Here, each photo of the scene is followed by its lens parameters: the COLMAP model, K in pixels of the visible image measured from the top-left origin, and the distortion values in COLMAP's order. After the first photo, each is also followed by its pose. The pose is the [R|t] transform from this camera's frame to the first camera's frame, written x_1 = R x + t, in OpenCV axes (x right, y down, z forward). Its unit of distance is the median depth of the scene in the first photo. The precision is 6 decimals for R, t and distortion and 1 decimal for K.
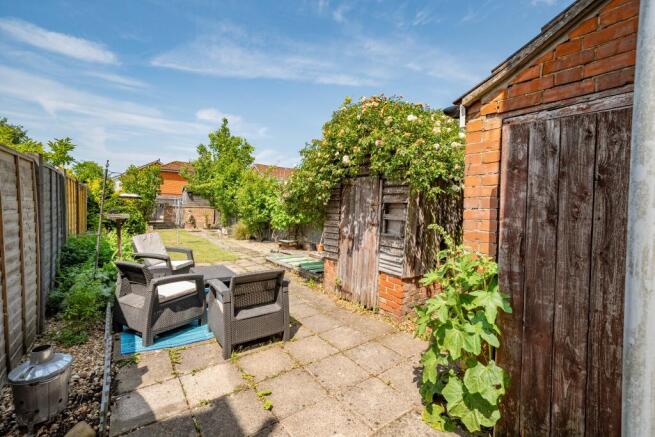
lens RADIAL K [[275.8, 0, 327.5], [0, 275.8, 218.5], [0, 0, 1]] dist [0.017395, 0.000017]
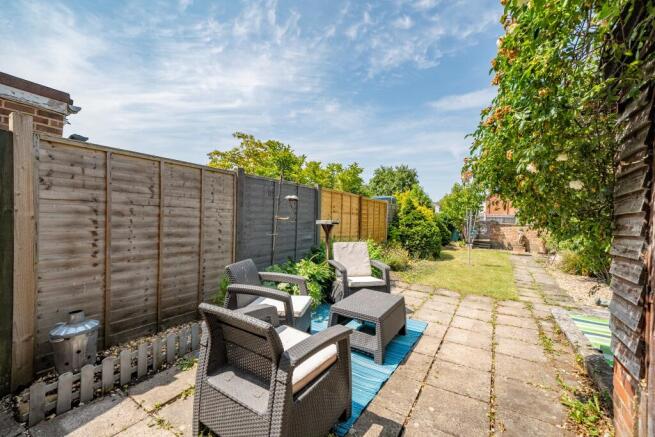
lens RADIAL K [[275.8, 0, 327.5], [0, 275.8, 218.5], [0, 0, 1]] dist [0.017395, 0.000017]
pose [[0.381633, -0.007220, -0.924286, 0.144981], [-0.062133, 0.997507, -0.033447, 0.005720], [0.922223, 0.070193, 0.380233, 0.419286]]
